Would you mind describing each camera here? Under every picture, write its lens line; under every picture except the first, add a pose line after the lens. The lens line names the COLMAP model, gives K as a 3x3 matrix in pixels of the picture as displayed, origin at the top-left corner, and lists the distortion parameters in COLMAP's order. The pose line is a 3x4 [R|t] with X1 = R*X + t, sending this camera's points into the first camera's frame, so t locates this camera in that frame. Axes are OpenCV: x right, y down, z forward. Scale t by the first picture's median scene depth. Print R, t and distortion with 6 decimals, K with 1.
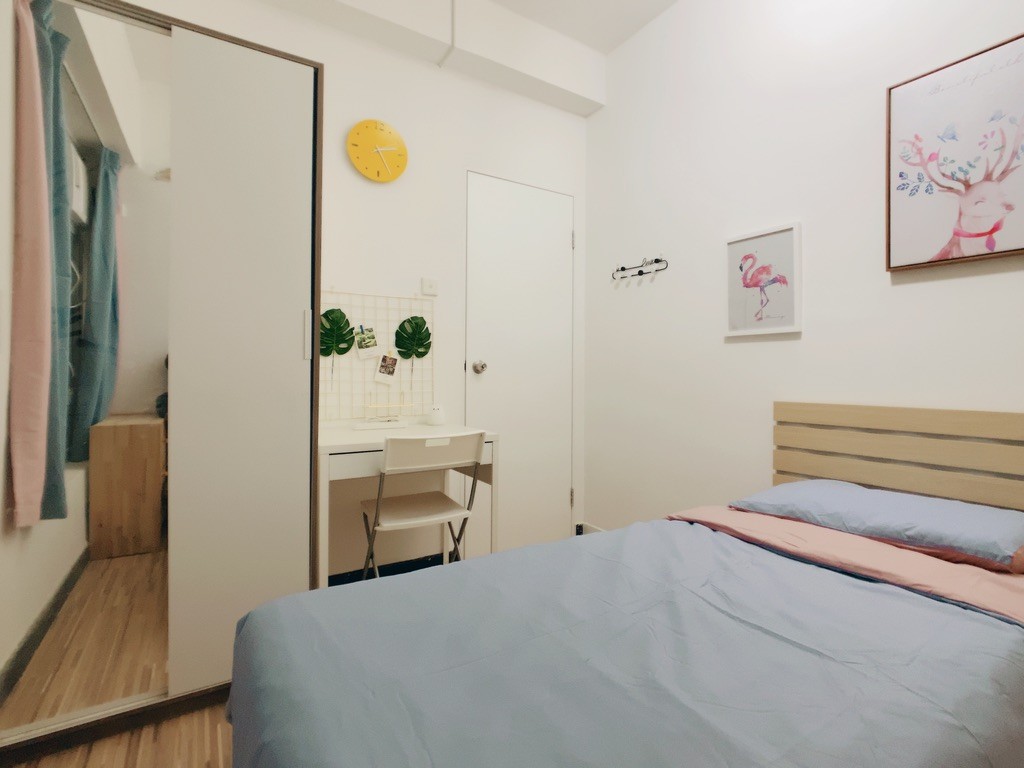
lens RADIAL K [[504.7, 0, 510.5], [0, 504.7, 371.0], [0, 0, 1]] dist [-0.027693, 0.012498]
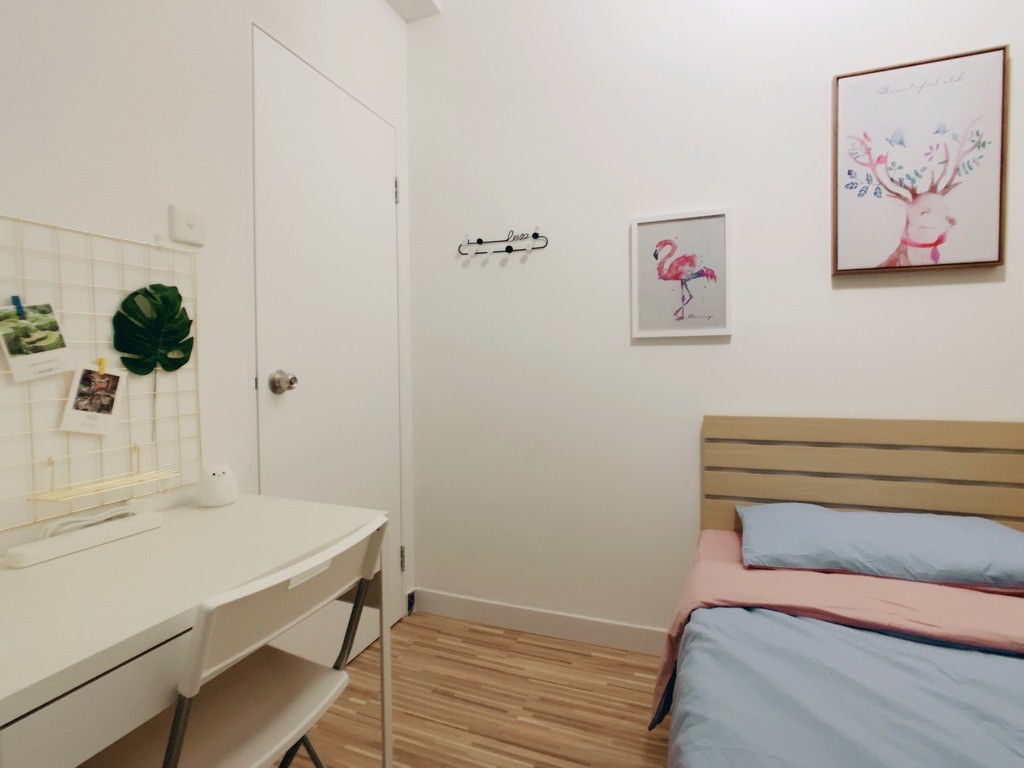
lens RADIAL K [[504.7, 0, 511.2], [0, 504.7, 372.4], [0, 0, 1]] dist [-0.027693, 0.012498]
pose [[0.800911, -0.026888, 0.598180, -0.243632], [0.013252, 0.999543, 0.027187, -0.039974], [-0.598637, -0.013847, 0.800901, 0.497324]]
